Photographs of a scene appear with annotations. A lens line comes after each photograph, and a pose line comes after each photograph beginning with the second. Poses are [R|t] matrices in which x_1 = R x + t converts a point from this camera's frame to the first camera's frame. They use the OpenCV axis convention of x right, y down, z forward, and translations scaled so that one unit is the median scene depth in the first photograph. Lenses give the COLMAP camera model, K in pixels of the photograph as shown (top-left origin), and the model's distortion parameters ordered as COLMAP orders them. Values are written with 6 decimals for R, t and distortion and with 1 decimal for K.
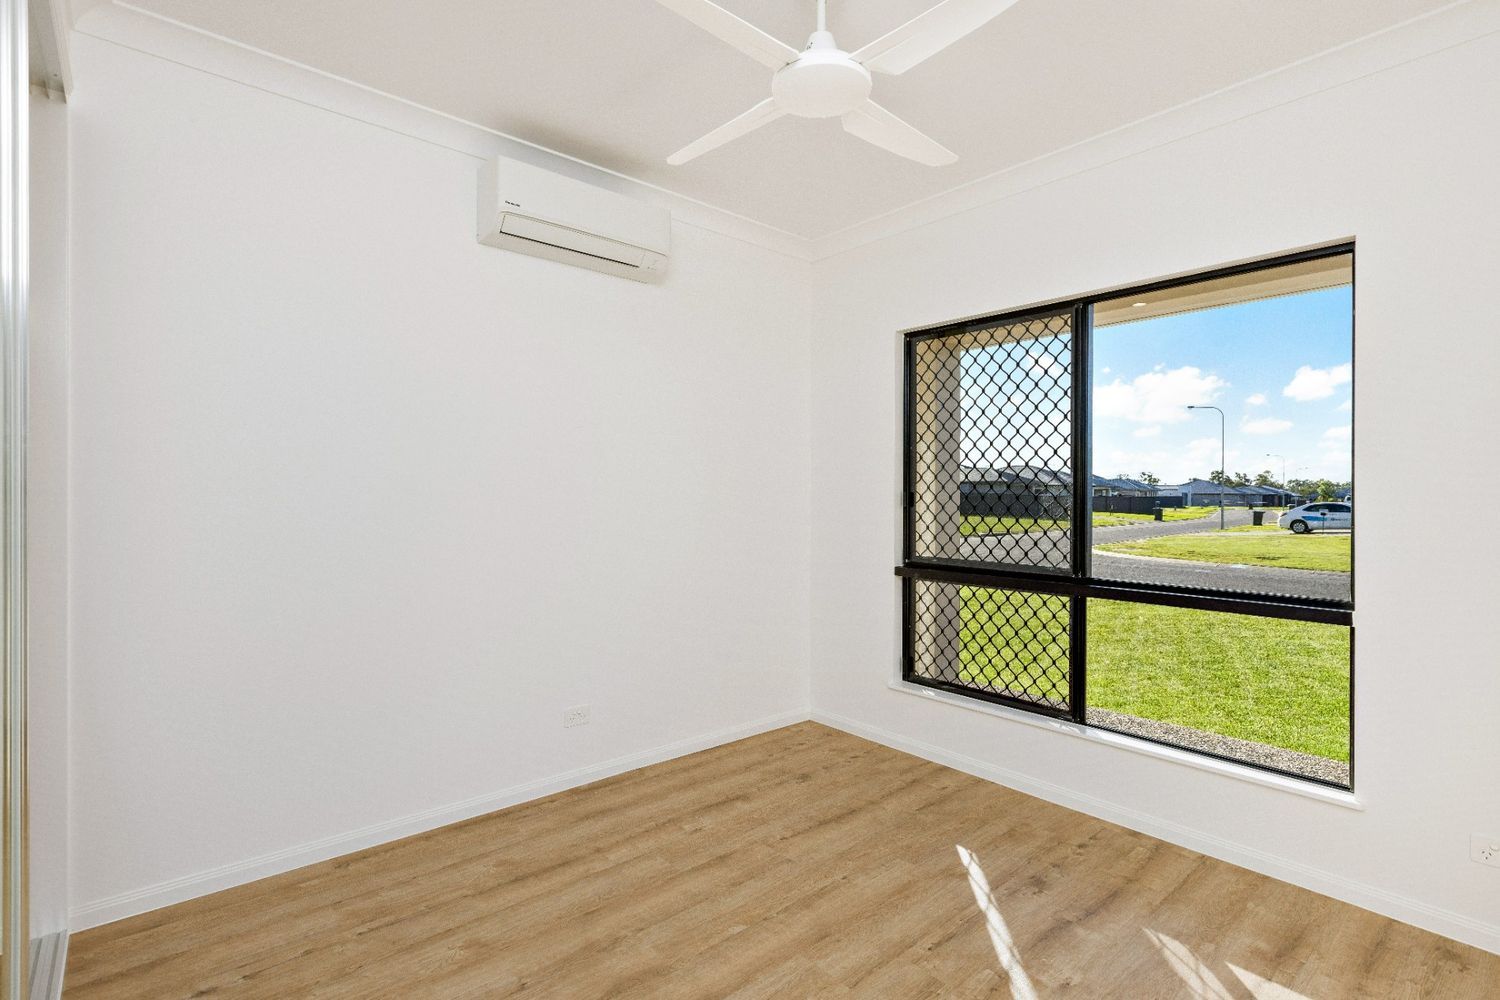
lens RADIAL K [[723.5, 0, 802.7], [0, 723.5, 513.0], [0, 0, 1]] dist [-0.000243, -0.000218]
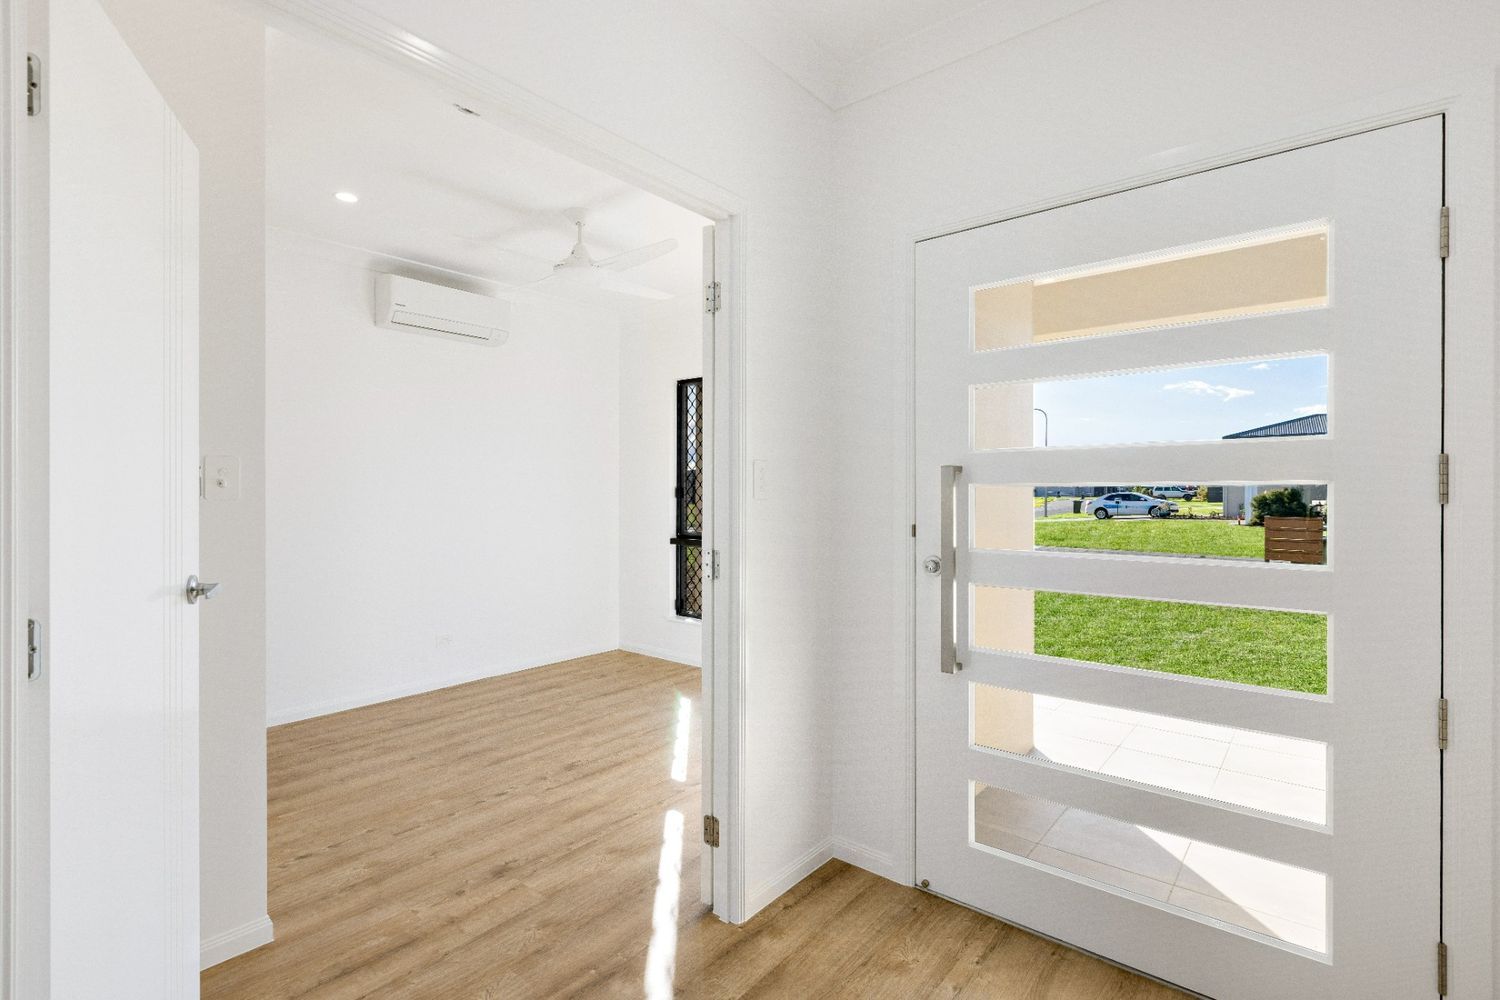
lens RADIAL K [[666.6, 0, 750.0], [0, 666.6, 500.0], [0, 0, 1]] dist [0.002348, 0.000141]
pose [[0.992697, -0.007008, 0.120429, 0.174076], [0.007869, 0.999947, -0.006670, 0.009041], [-0.120376, 0.007568, 0.992700, -0.520627]]
